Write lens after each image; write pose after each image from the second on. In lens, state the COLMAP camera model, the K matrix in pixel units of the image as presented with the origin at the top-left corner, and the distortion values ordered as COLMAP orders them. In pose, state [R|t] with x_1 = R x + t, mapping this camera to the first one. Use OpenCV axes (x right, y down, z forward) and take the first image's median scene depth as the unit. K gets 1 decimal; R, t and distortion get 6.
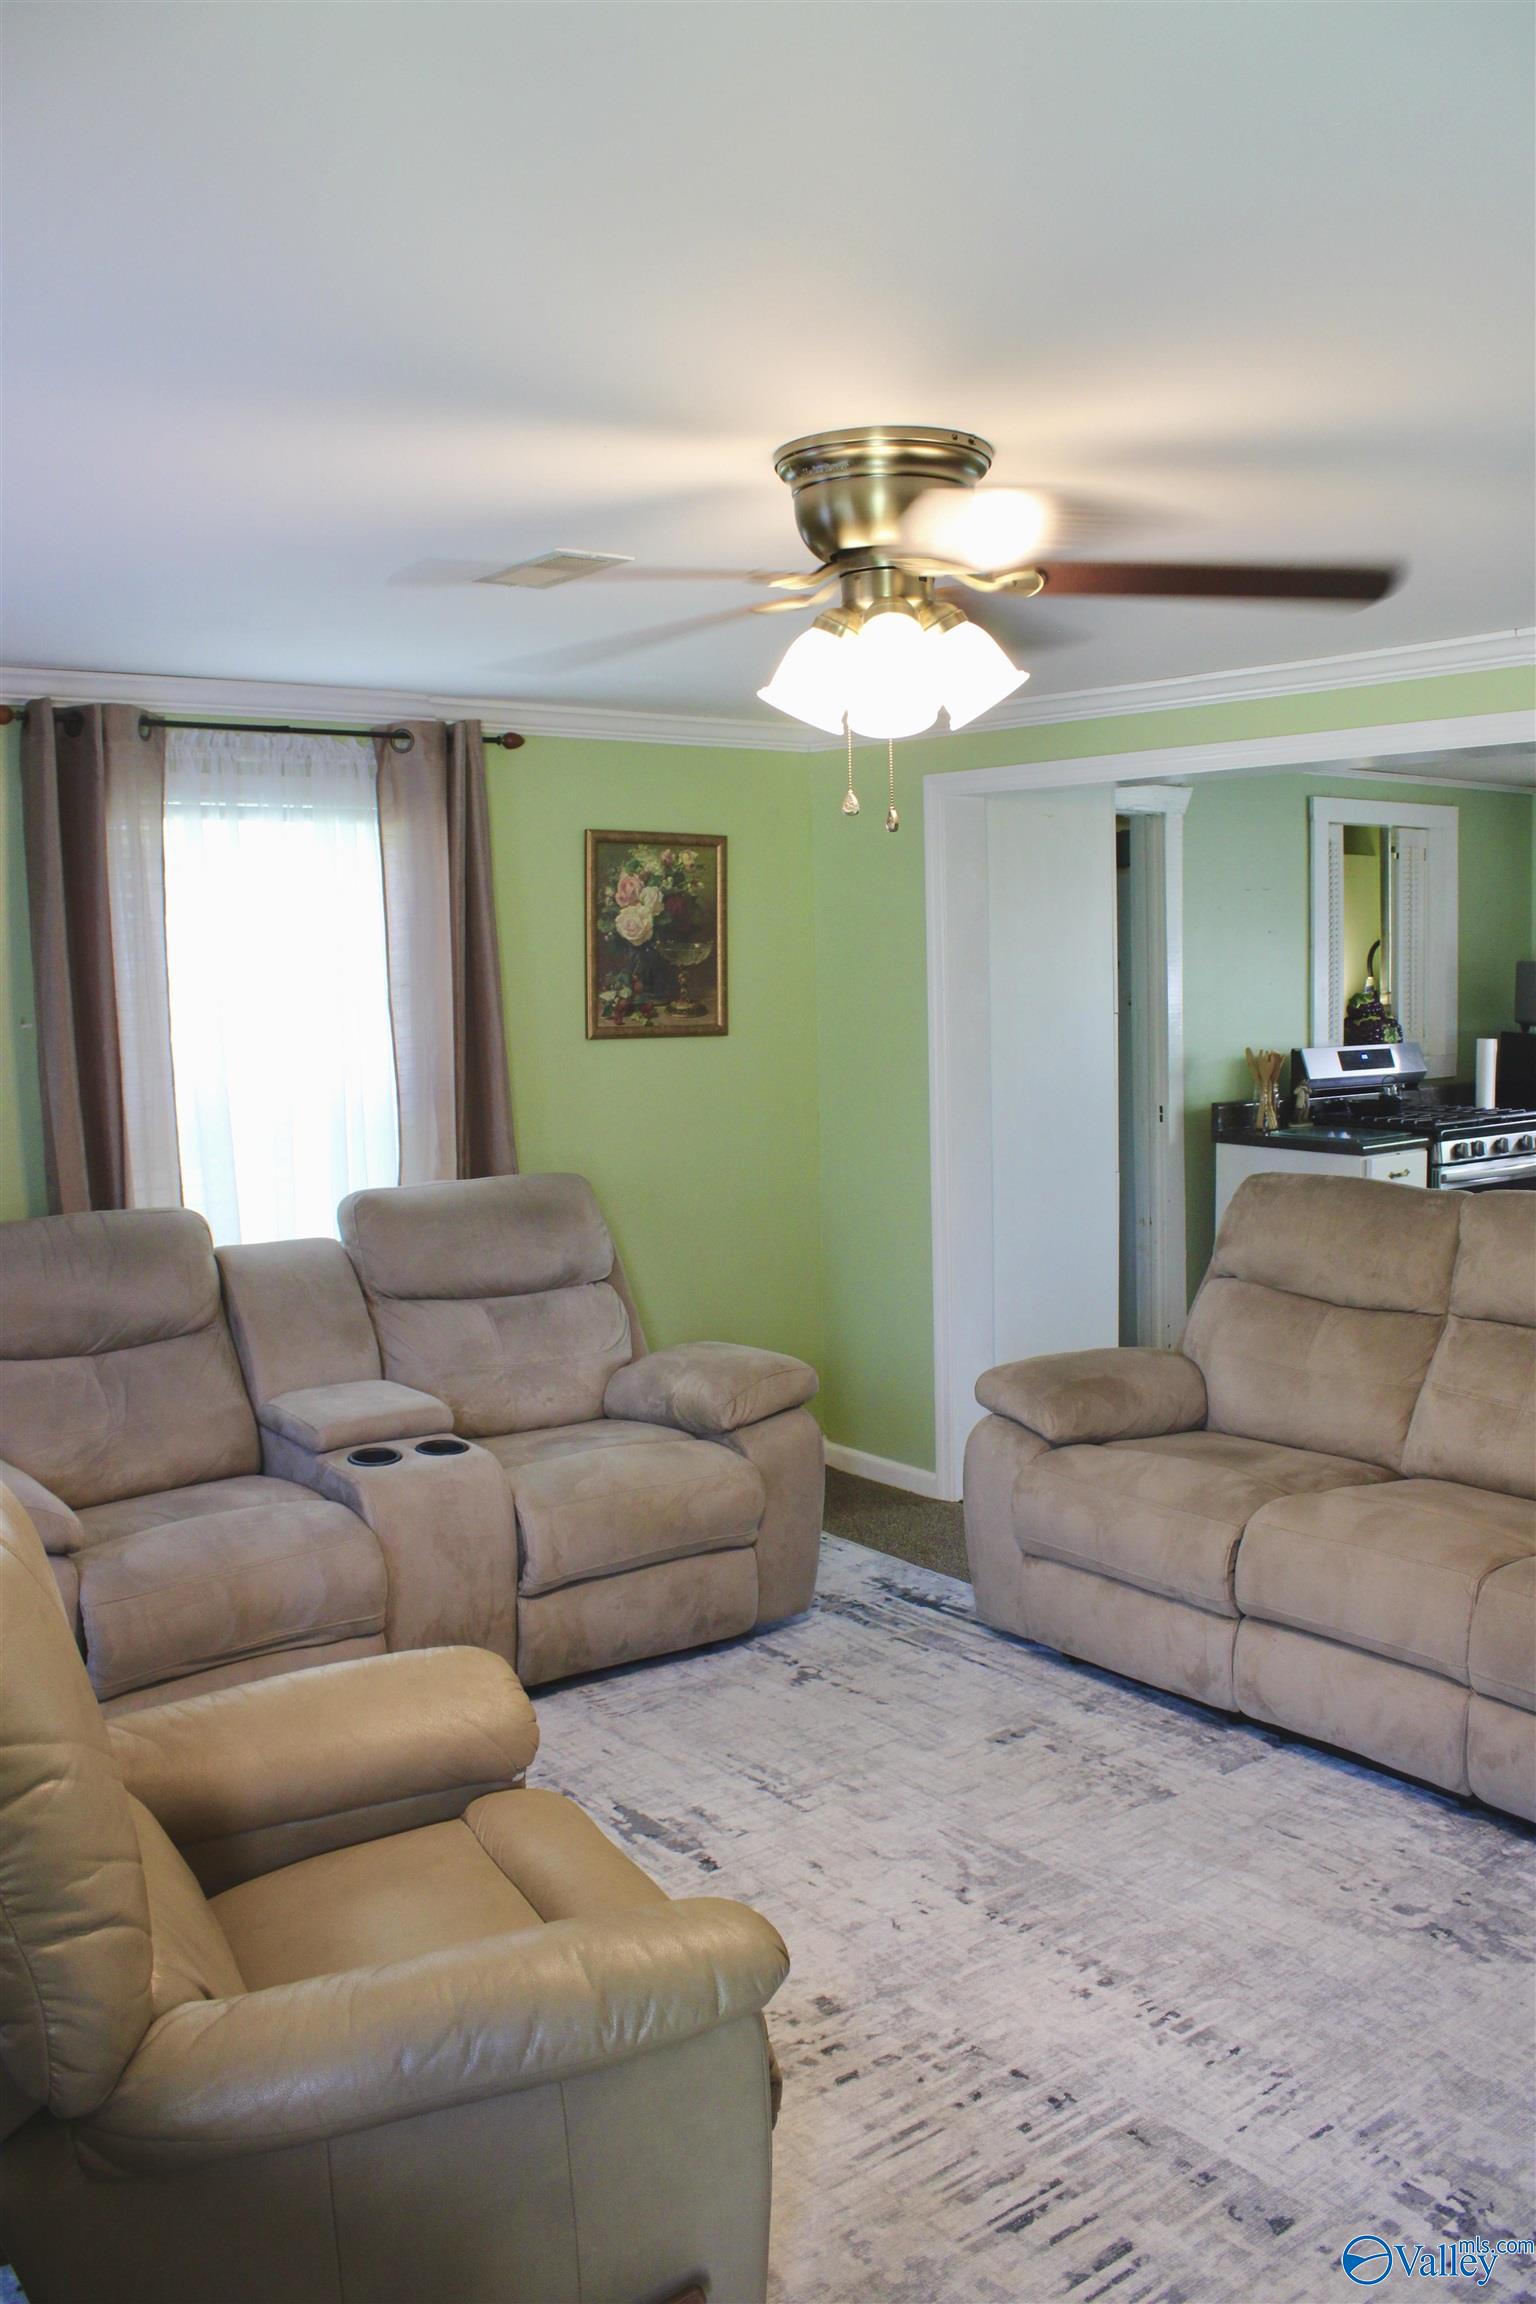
lens RADIAL K [[1934.2, 0, 768.0], [0, 1934.2, 1152.0], [0, 0, 1]] dist [-0.179063, 0.182412]
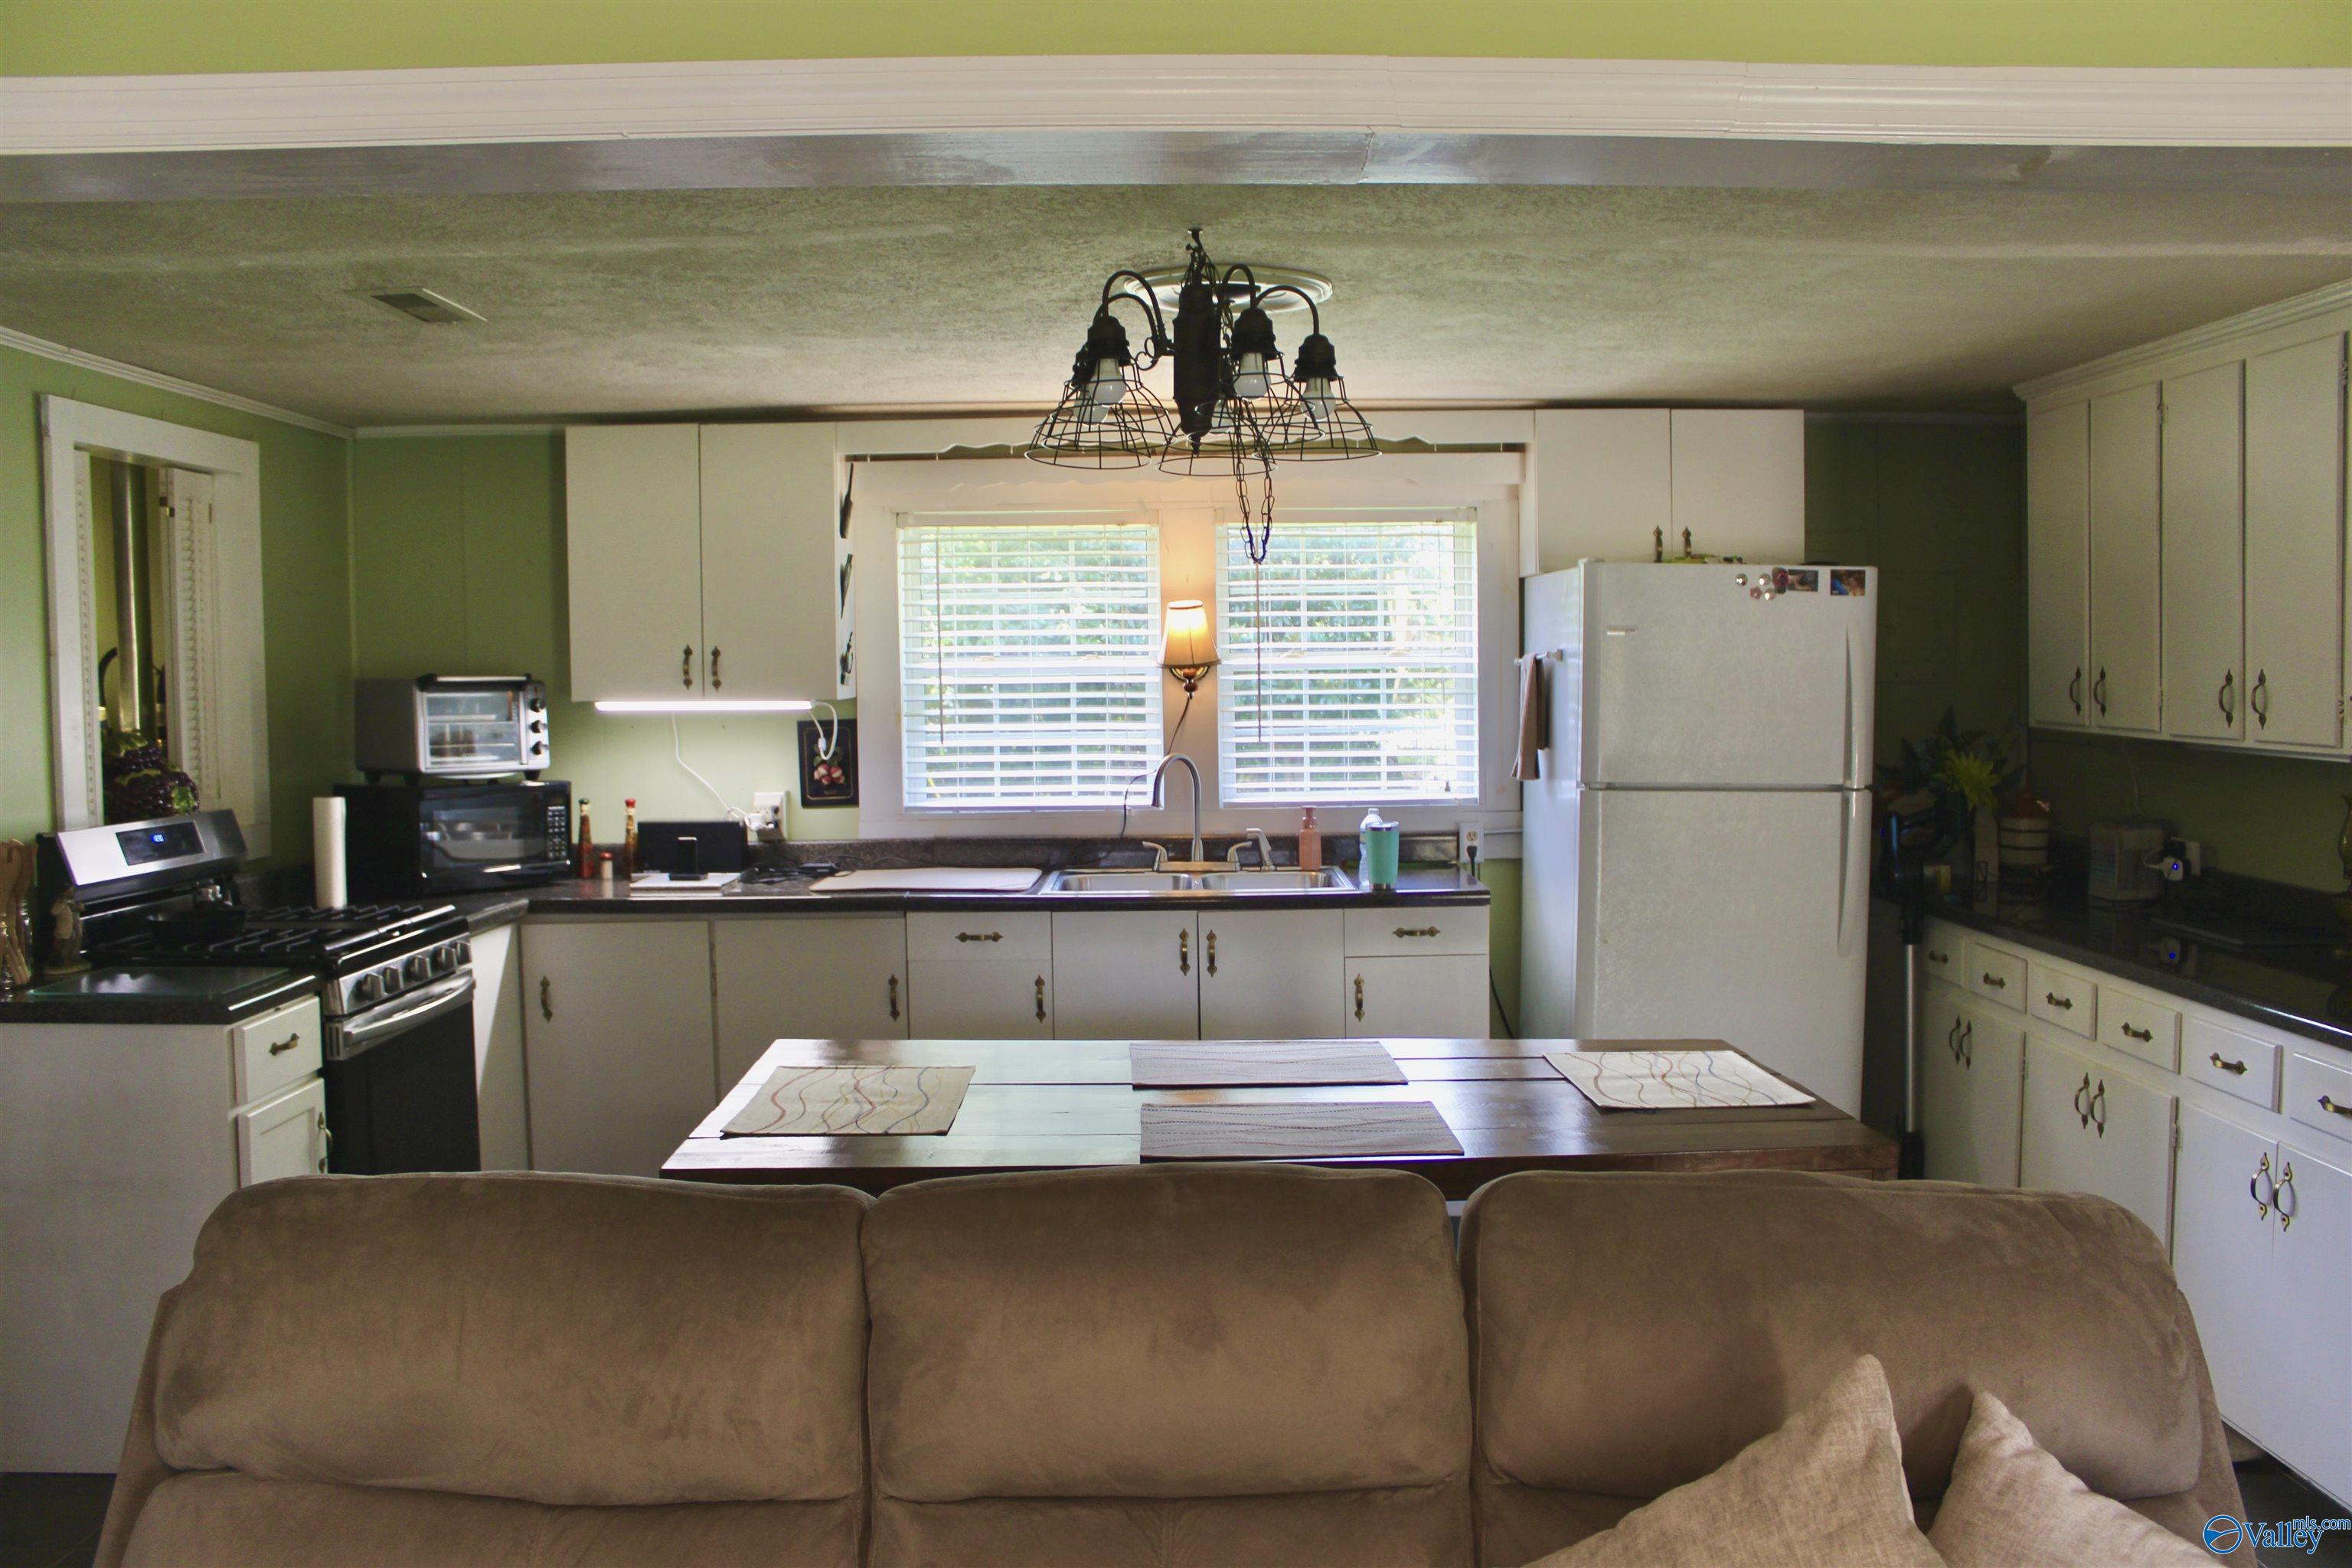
lens RADIAL K [[1974.5, 0, 1176.0], [0, 1974.5, 784.0], [0, 0, 1]] dist [-0.179063, 0.182412]
pose [[0.615397, -0.034208, 0.787474, 0.041873], [0.075896, 0.996987, -0.016002, -0.034484], [-0.784555, 0.069614, 0.616140, 0.395118]]
